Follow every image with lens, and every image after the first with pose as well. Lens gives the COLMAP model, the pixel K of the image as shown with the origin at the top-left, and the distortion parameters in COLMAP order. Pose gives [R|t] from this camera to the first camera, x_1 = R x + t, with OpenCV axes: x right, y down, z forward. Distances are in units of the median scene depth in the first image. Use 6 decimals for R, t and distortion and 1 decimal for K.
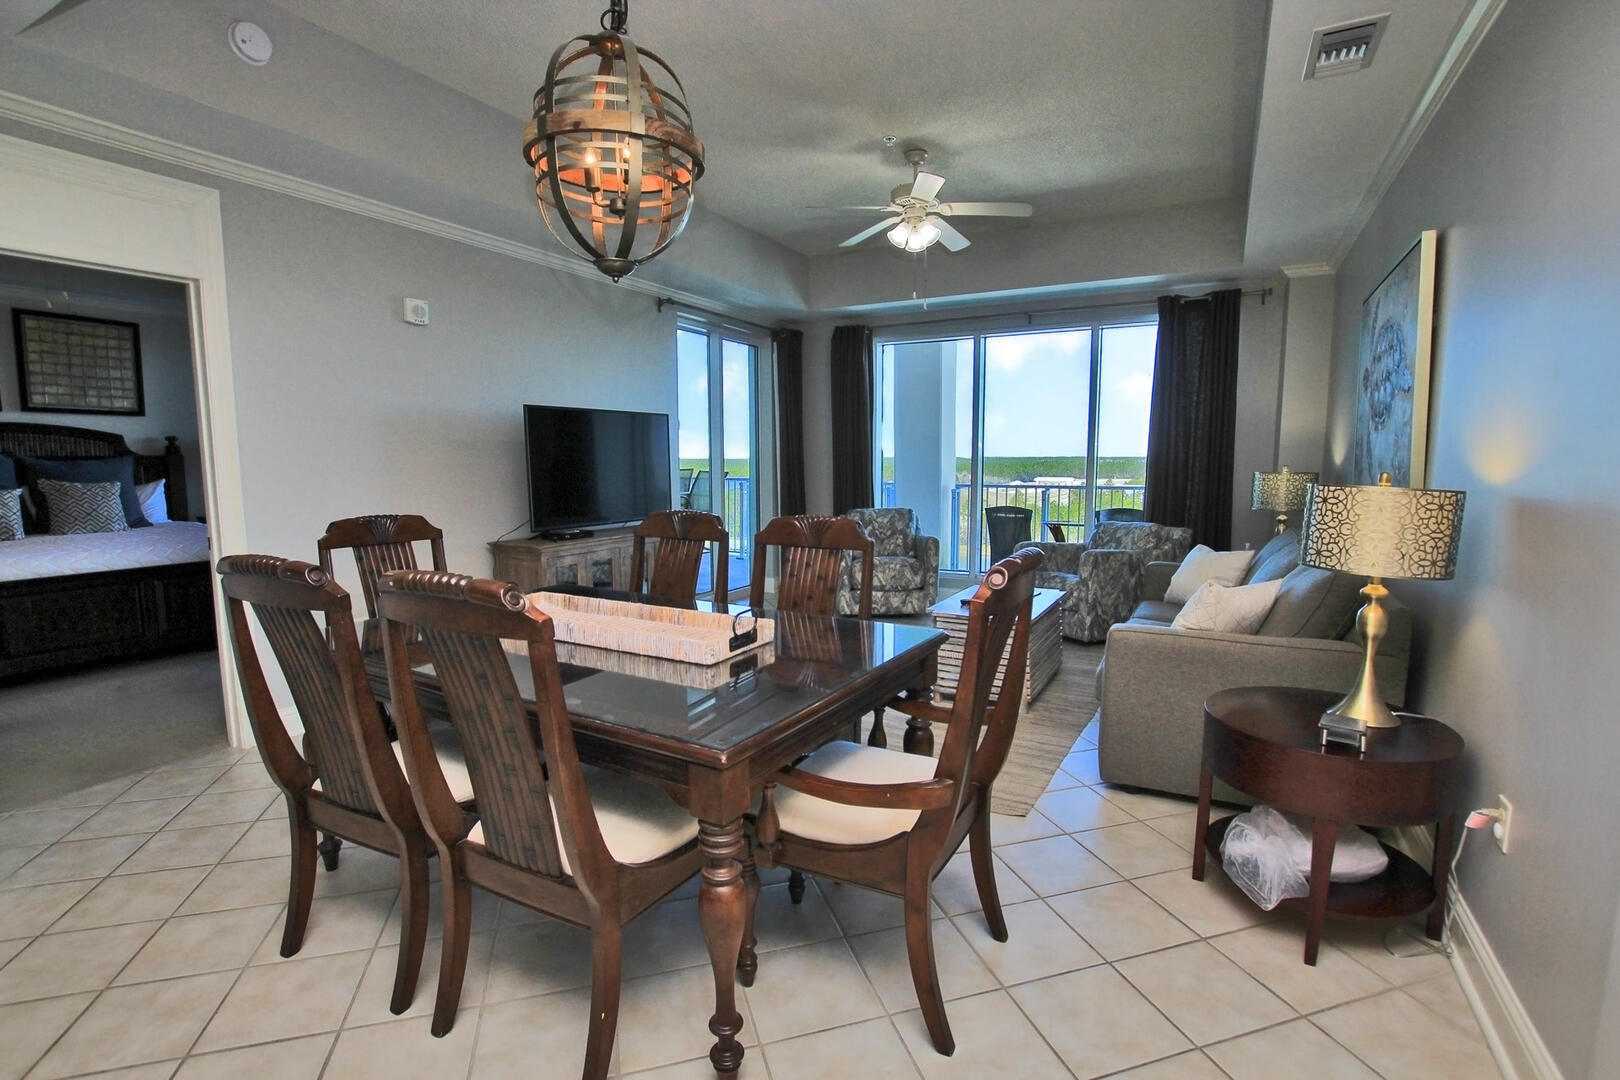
lens RADIAL K [[753.0, 0, 813.6], [0, 753.0, 549.0], [0, 0, 1]] dist [-0.023997, -0.000363]
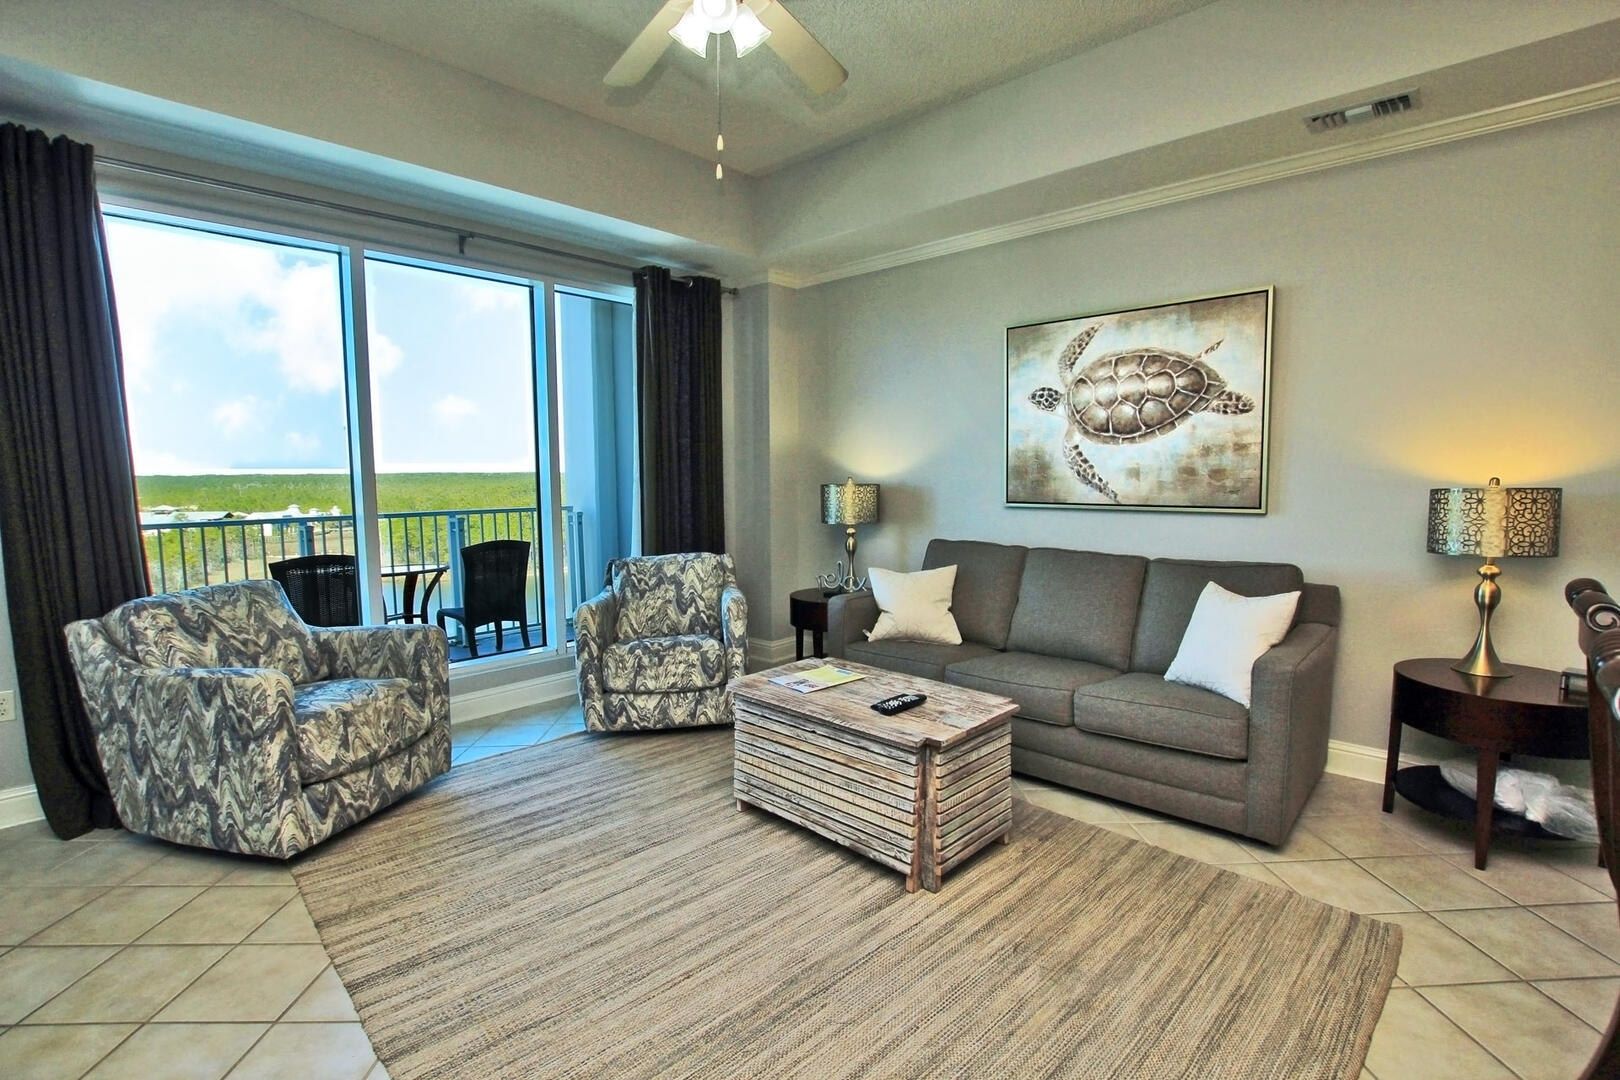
lens RADIAL K [[753.0, 0, 816.2], [0, 753.0, 545.5], [0, 0, 1]] dist [-0.023997, -0.000363]
pose [[0.254006, -0.092479, 0.962771, -0.266363], [0.119626, 0.990779, 0.063609, -0.073262], [-0.959776, 0.099016, 0.262727, 0.634334]]
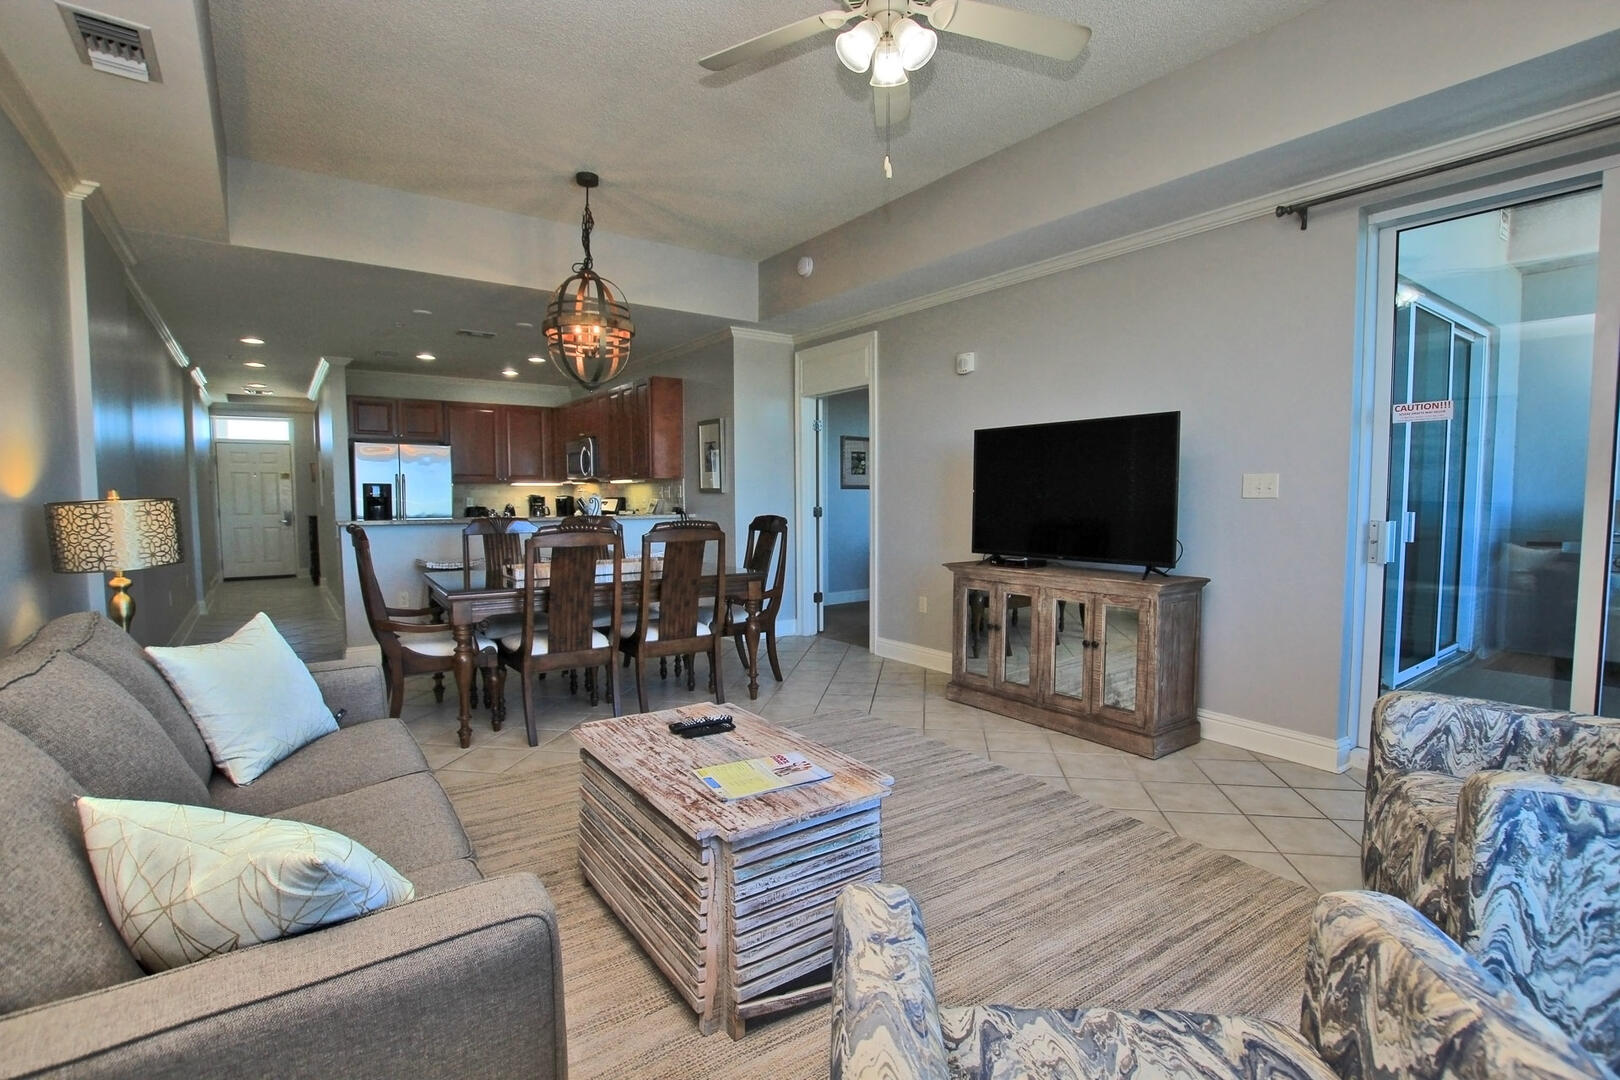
lens RADIAL K [[753.0, 0, 808.0], [0, 753.0, 544.8], [0, 0, 1]] dist [-0.023997, -0.000363]
pose [[-0.432259, 0.065874, -0.899340, 0.492892], [-0.102191, 0.987325, 0.121436, -0.101029], [0.895941, 0.144396, -0.420048, 0.919528]]
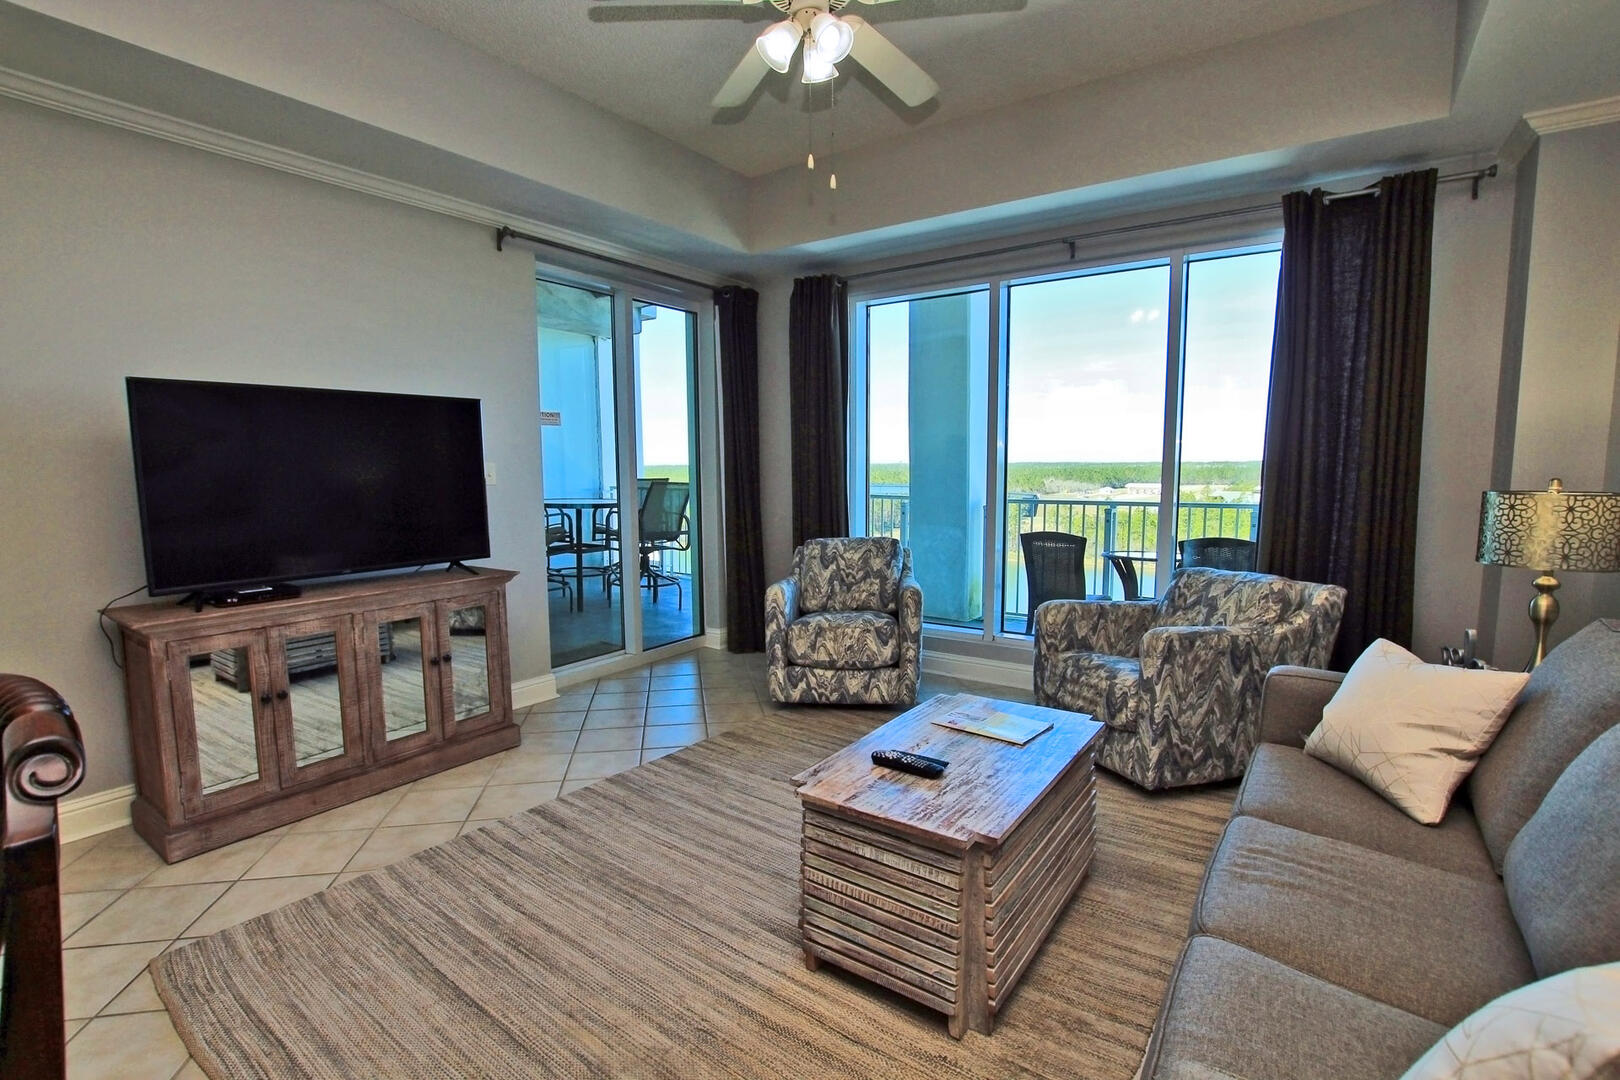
lens RADIAL K [[753.0, 0, 816.9], [0, 753.0, 548.6], [0, 0, 1]] dist [-0.023997, -0.000363]
pose [[0.994311, 0.009230, -0.106116, 0.150695], [-0.010086, 0.999921, -0.007539, -0.044683], [0.106038, 0.008566, 0.994325, 0.361669]]
